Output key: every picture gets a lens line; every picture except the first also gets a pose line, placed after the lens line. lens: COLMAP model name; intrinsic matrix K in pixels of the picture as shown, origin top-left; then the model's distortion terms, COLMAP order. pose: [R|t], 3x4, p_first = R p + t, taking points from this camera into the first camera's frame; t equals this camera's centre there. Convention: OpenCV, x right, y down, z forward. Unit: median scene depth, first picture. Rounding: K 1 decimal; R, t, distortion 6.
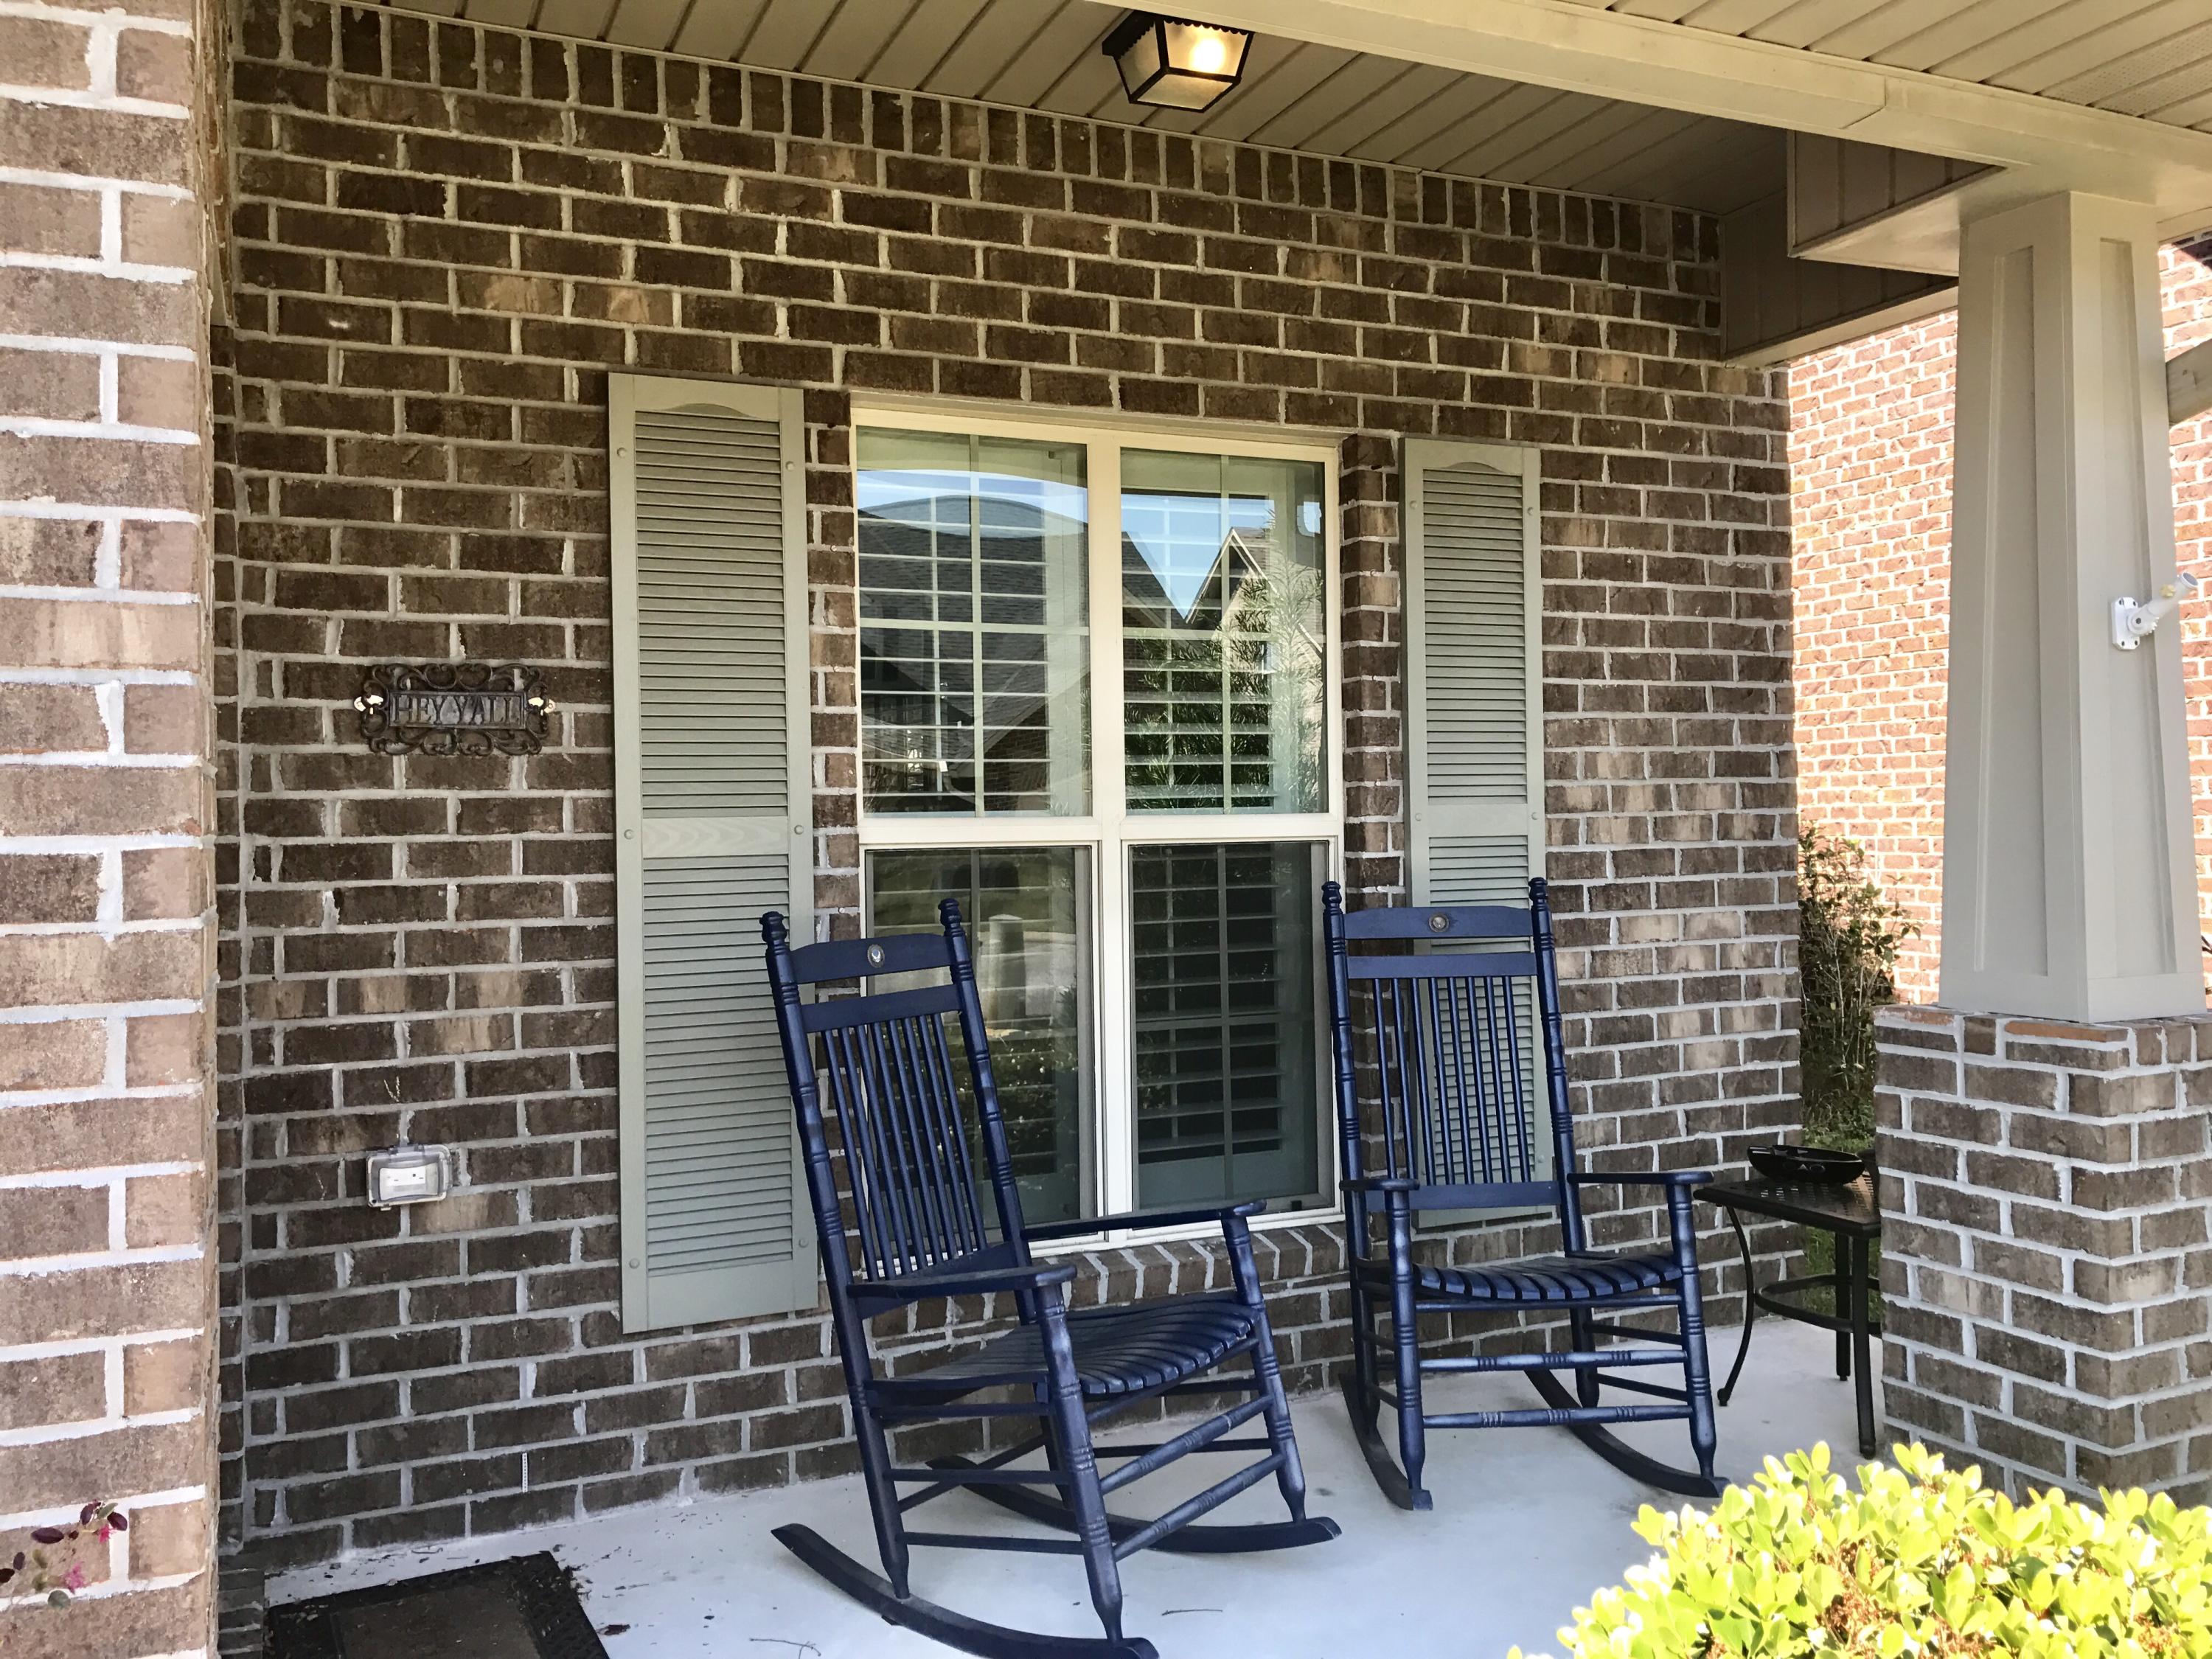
lens RADIAL K [[1821.5, 0, 1100.5], [0, 1821.5, 796.1], [0, 0, 1]] dist [0.033943, -0.003184]
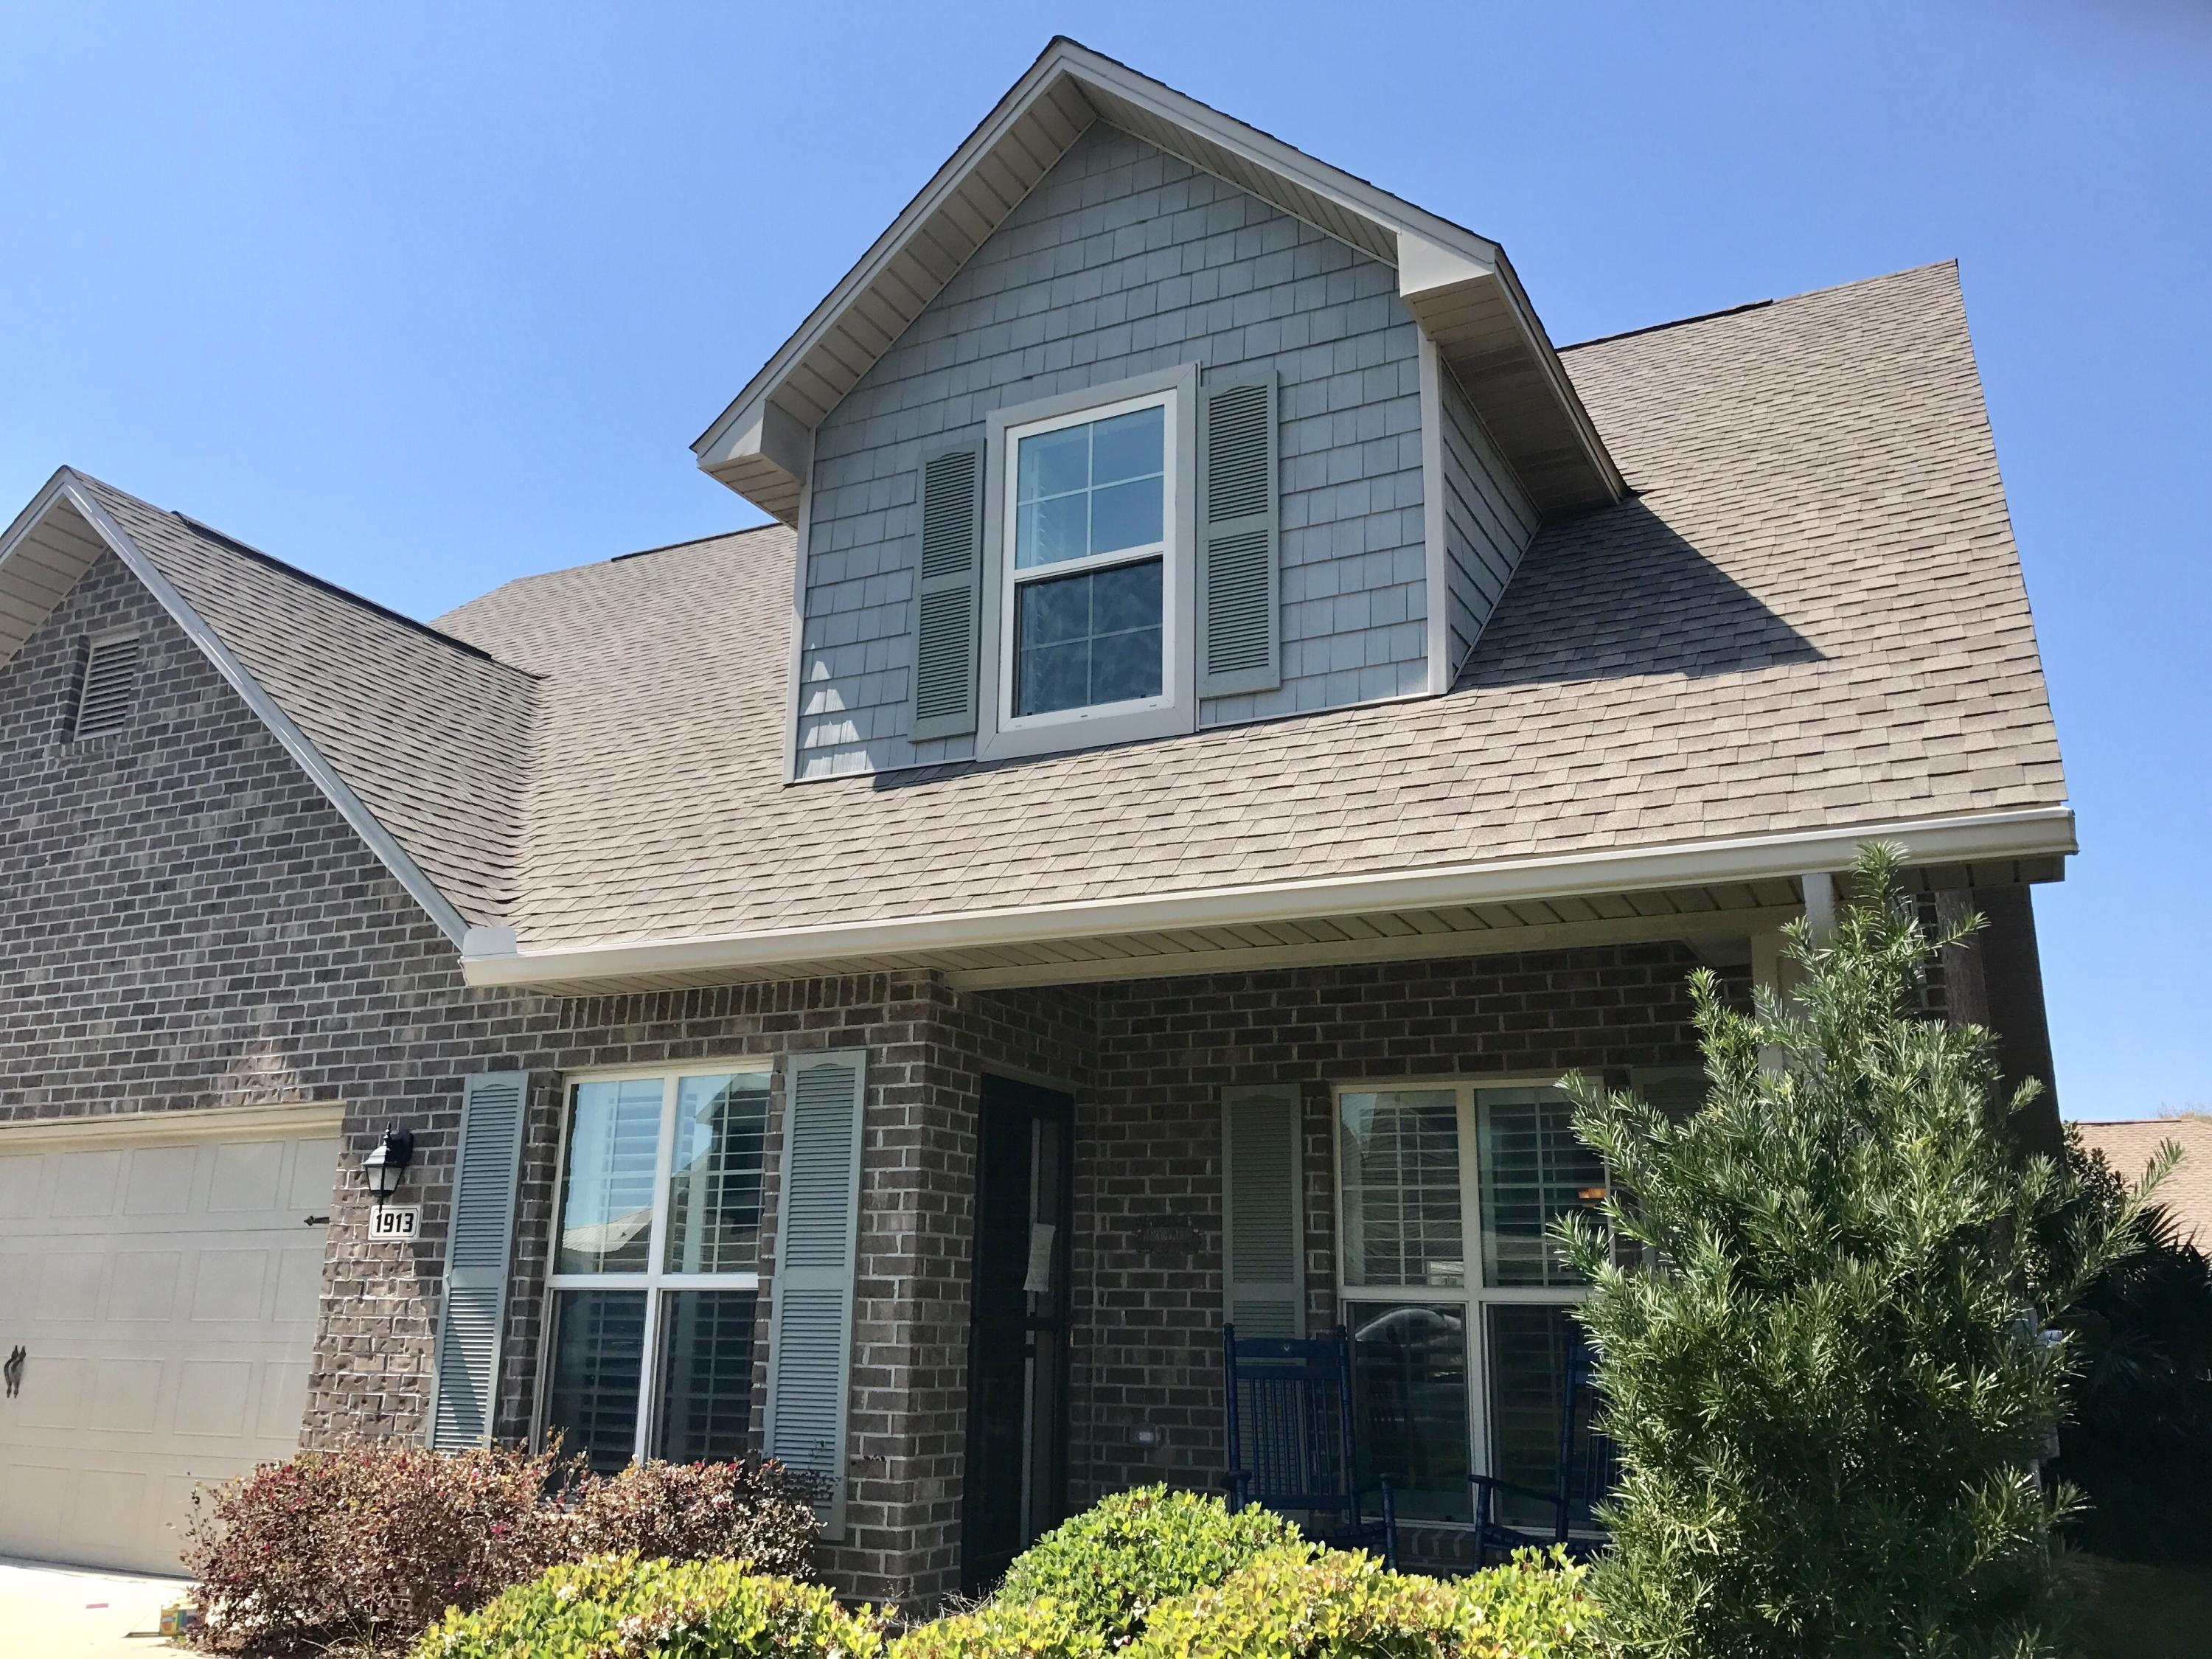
lens RADIAL K [[1821.5, 0, 1100.5], [0, 1821.5, 796.1], [0, 0, 1]] dist [0.033943, -0.003184]
pose [[0.641561, -0.188403, -0.743575, 1.483849], [-0.016258, 0.965810, -0.258739, 0.018312], [0.766900, 0.178086, 0.616563, -0.652179]]
